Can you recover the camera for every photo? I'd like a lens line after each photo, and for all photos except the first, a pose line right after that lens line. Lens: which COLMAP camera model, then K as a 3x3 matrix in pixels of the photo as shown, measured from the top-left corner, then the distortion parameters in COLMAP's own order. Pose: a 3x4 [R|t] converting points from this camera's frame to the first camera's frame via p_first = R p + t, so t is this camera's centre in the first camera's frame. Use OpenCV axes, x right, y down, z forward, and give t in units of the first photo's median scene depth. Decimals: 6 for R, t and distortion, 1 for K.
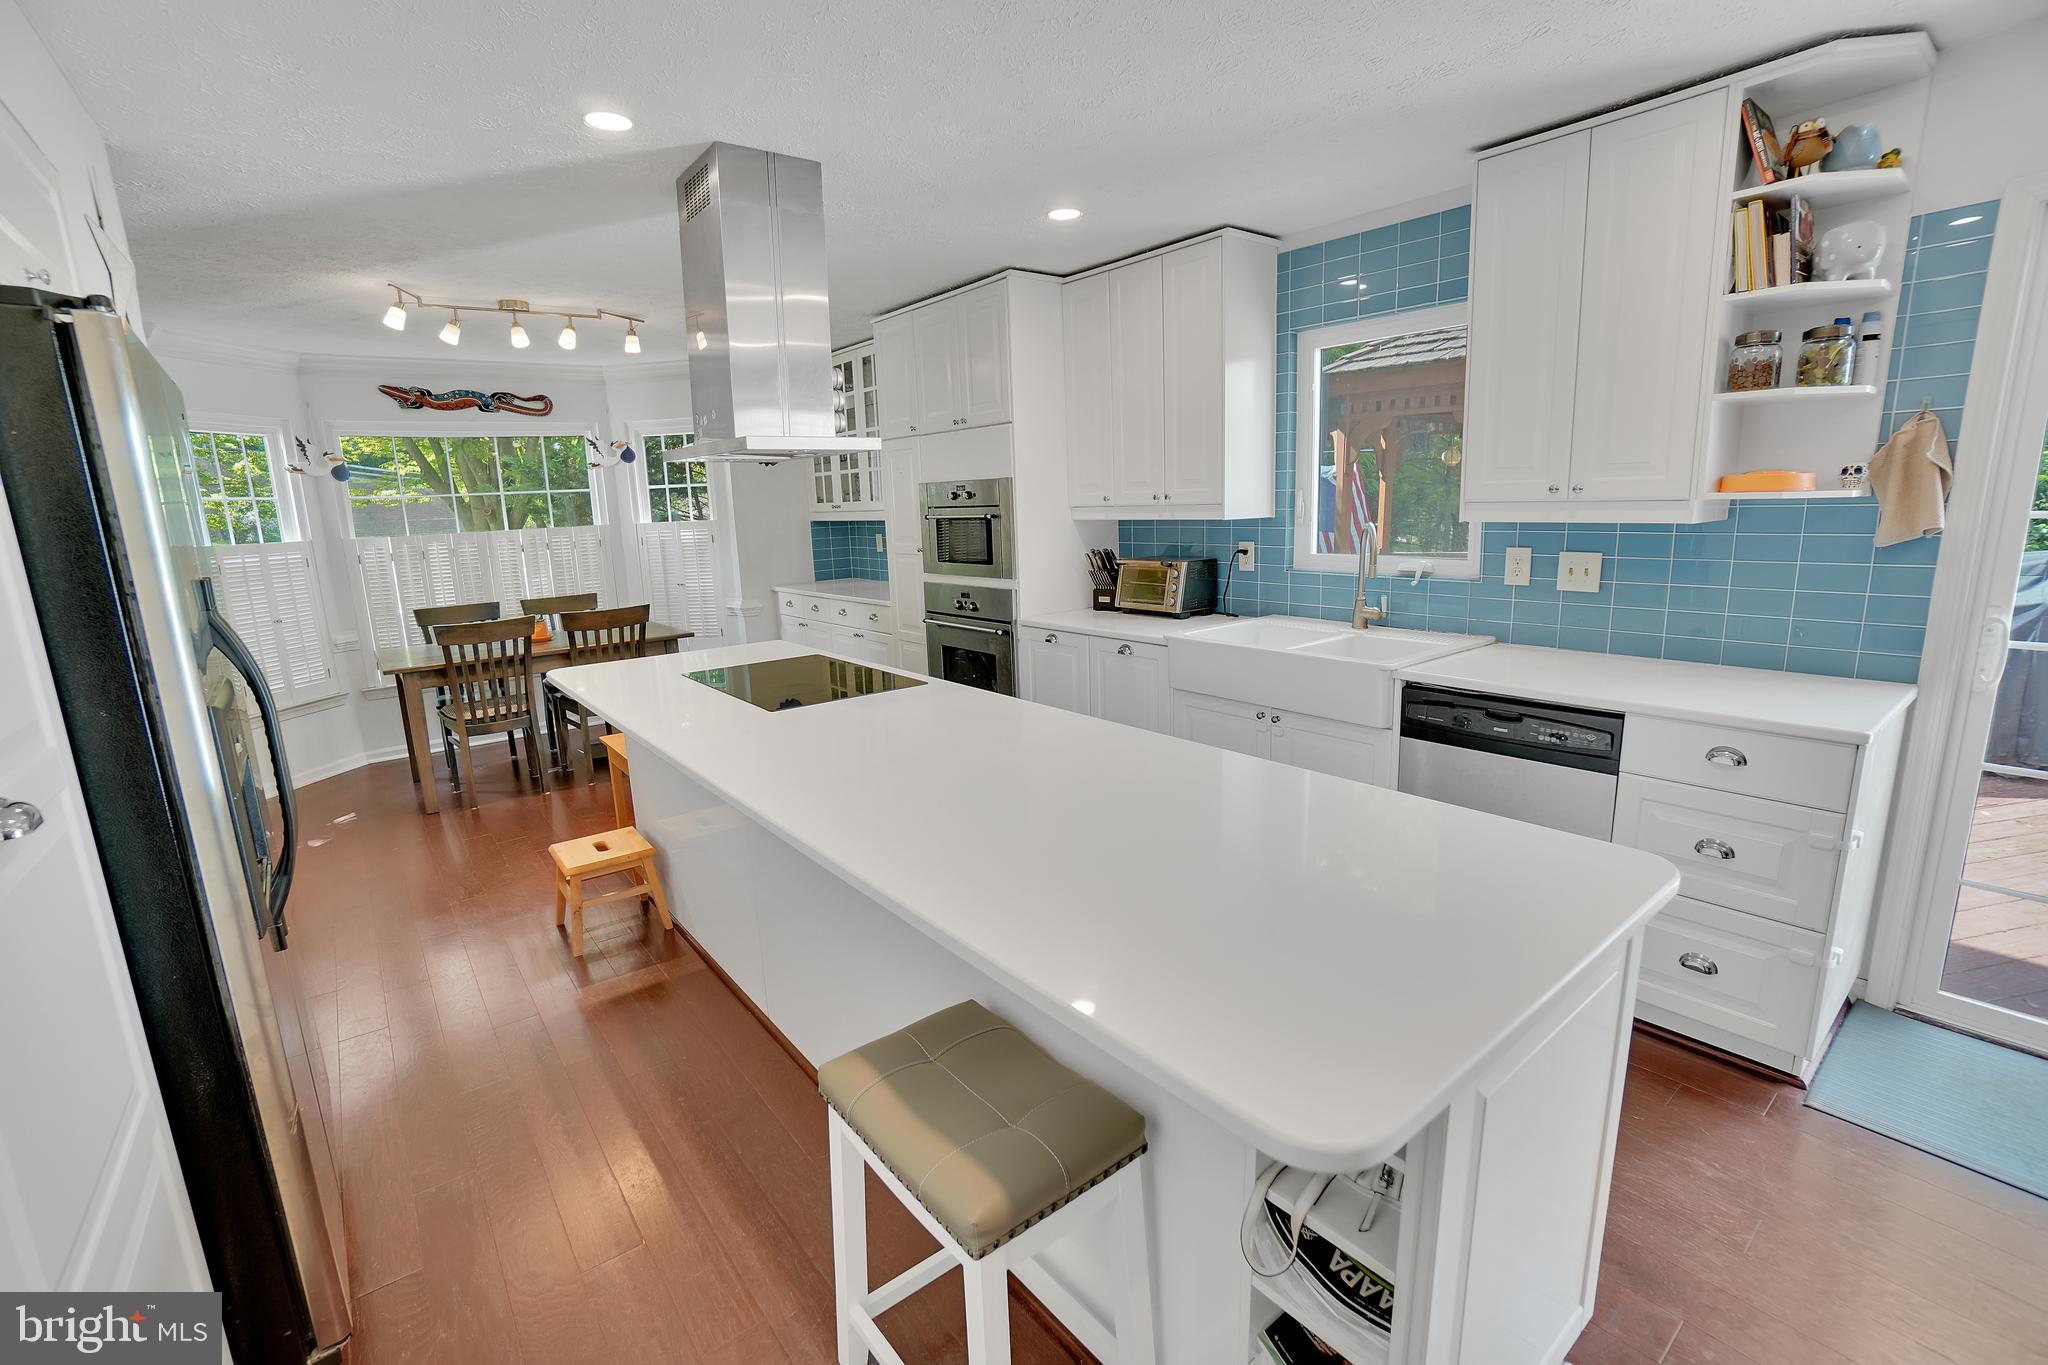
lens RADIAL K [[900.6, 0, 1022.8], [0, 900.6, 680.3], [0, 0, 1]] dist [-0.065109, 0.023943]
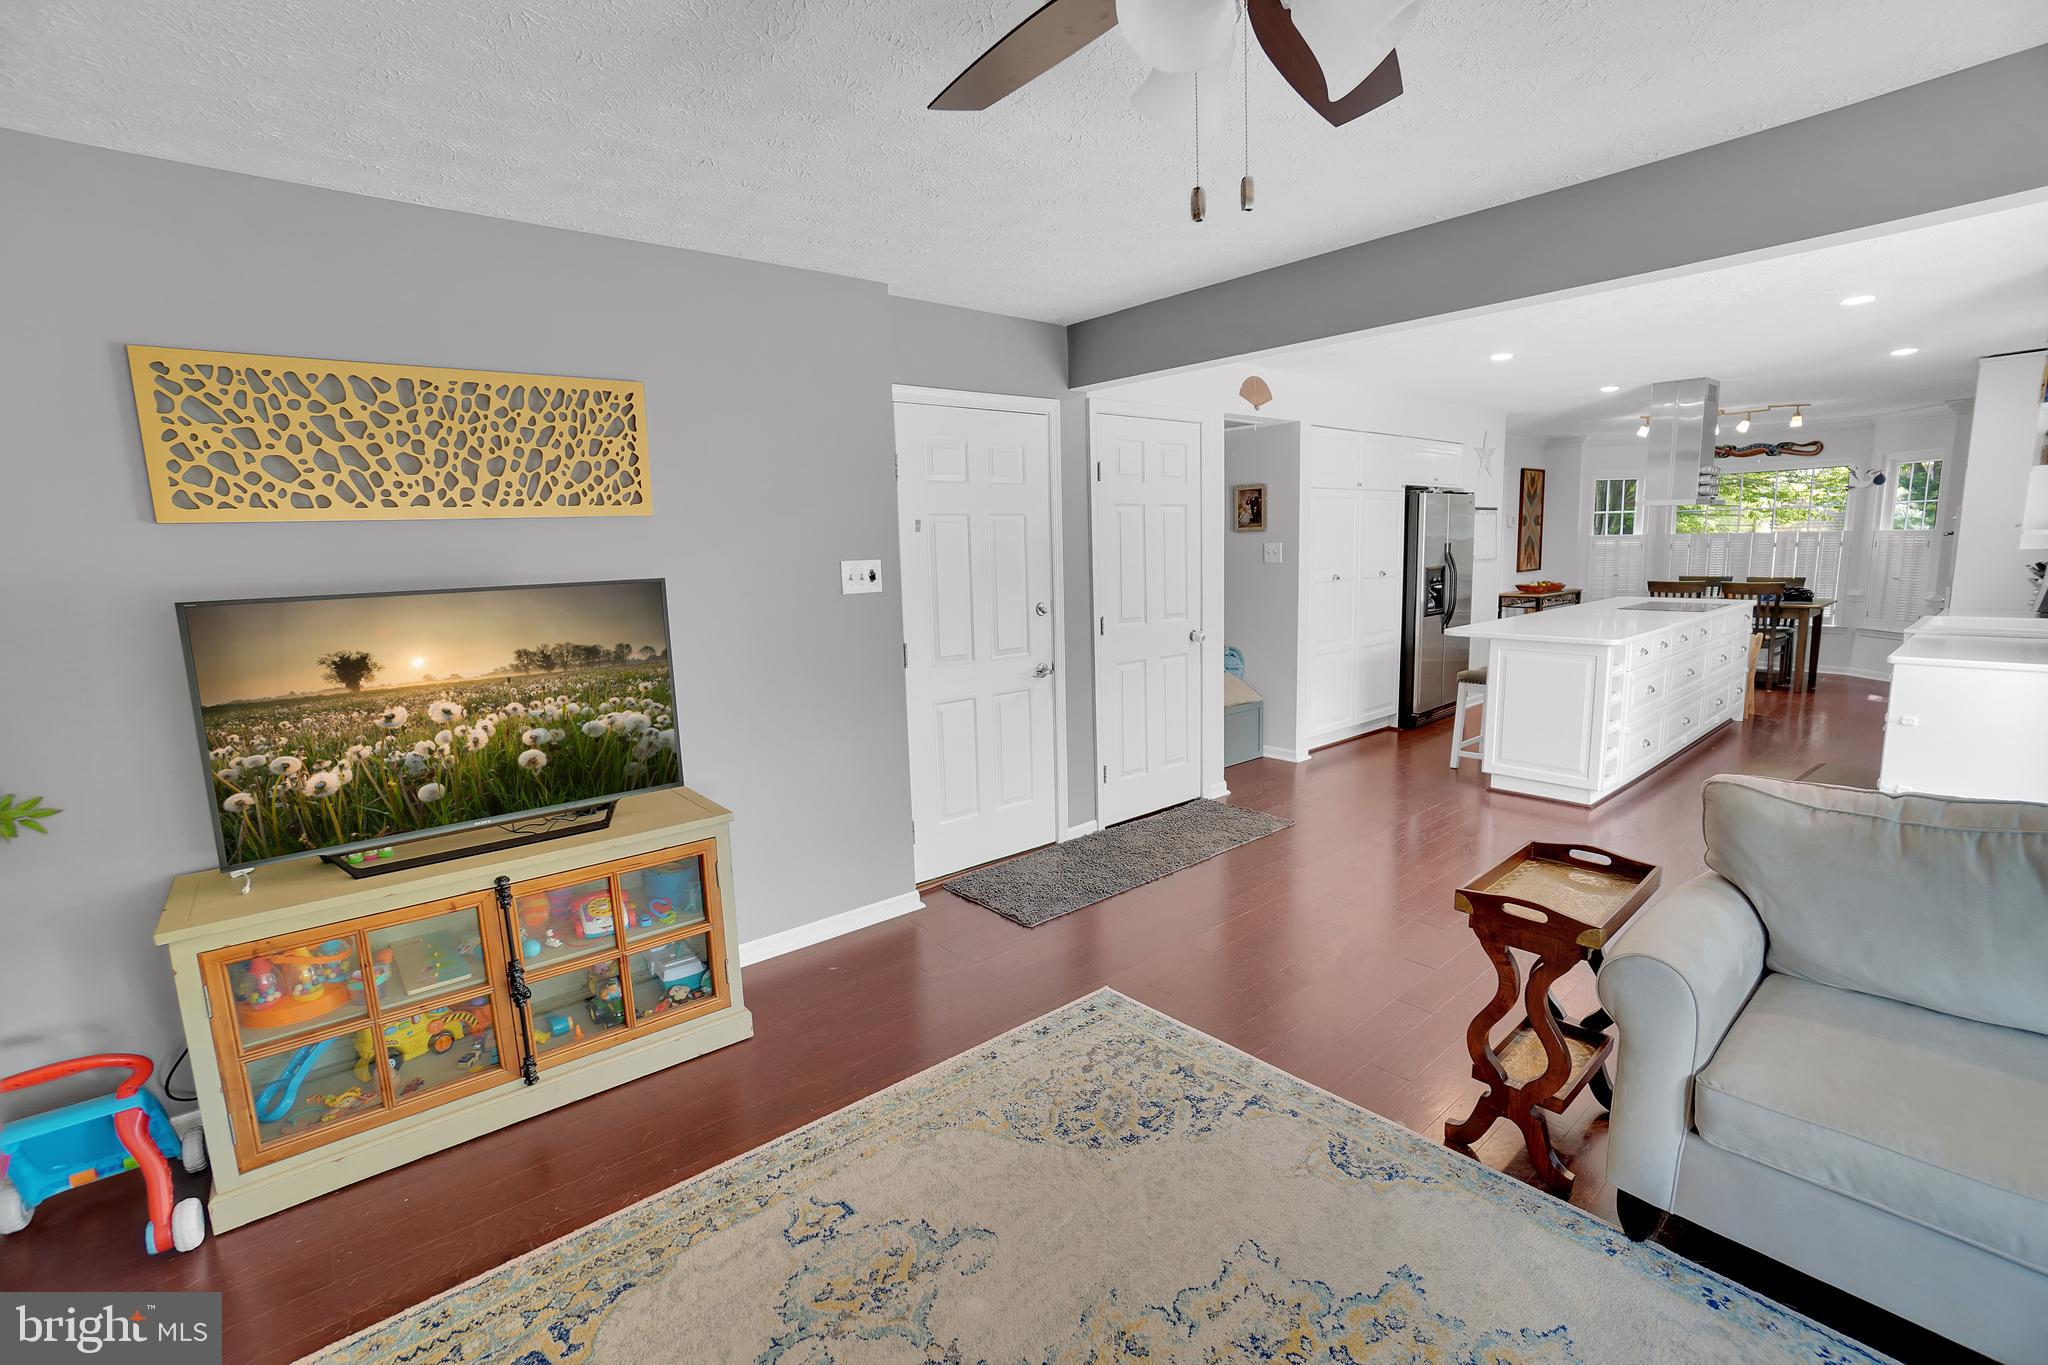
lens RADIAL K [[900.6, 0, 1022.8], [0, 900.6, 680.3], [0, 0, 1]] dist [-0.065109, 0.023943]
pose [[0.031377, 0.185299, -0.982181, 1.177040], [-0.169998, 0.969337, 0.177445, 0.041557], [0.984945, 0.161401, 0.061915, -0.429408]]
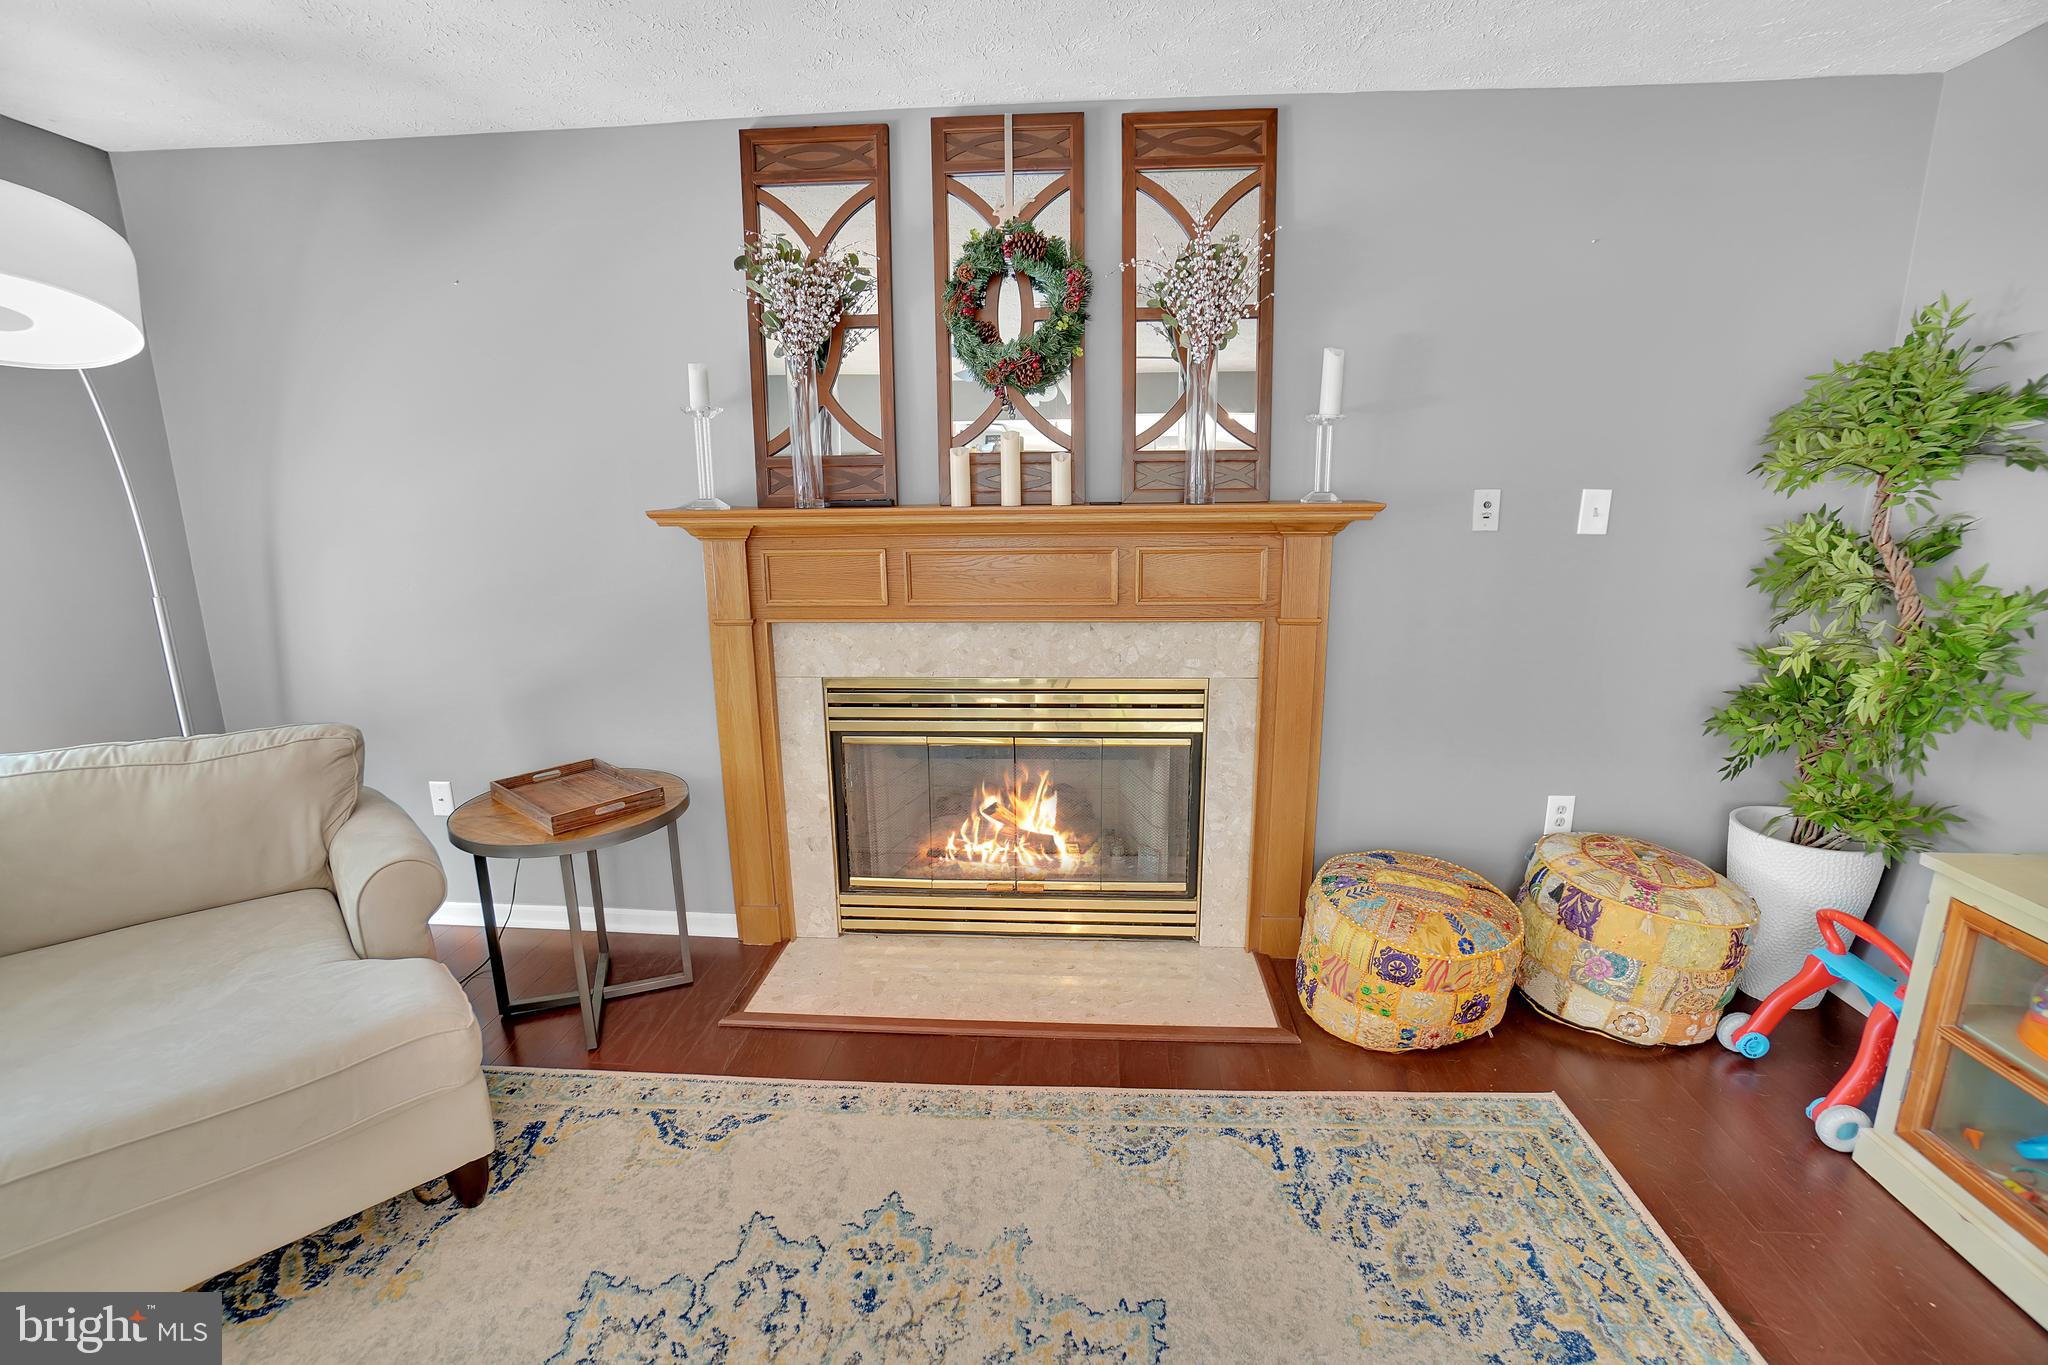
lens RADIAL K [[873.6, 0, 1020.5], [0, 873.6, 693.1], [0, 0, 1]] dist [-0.058431, 0.014741]
pose [[-0.739787, -0.101368, 0.665161, 0.826914], [0.173098, 0.926638, 0.333734, 0.042858], [-0.650194, 0.362030, -0.667969, -0.299740]]
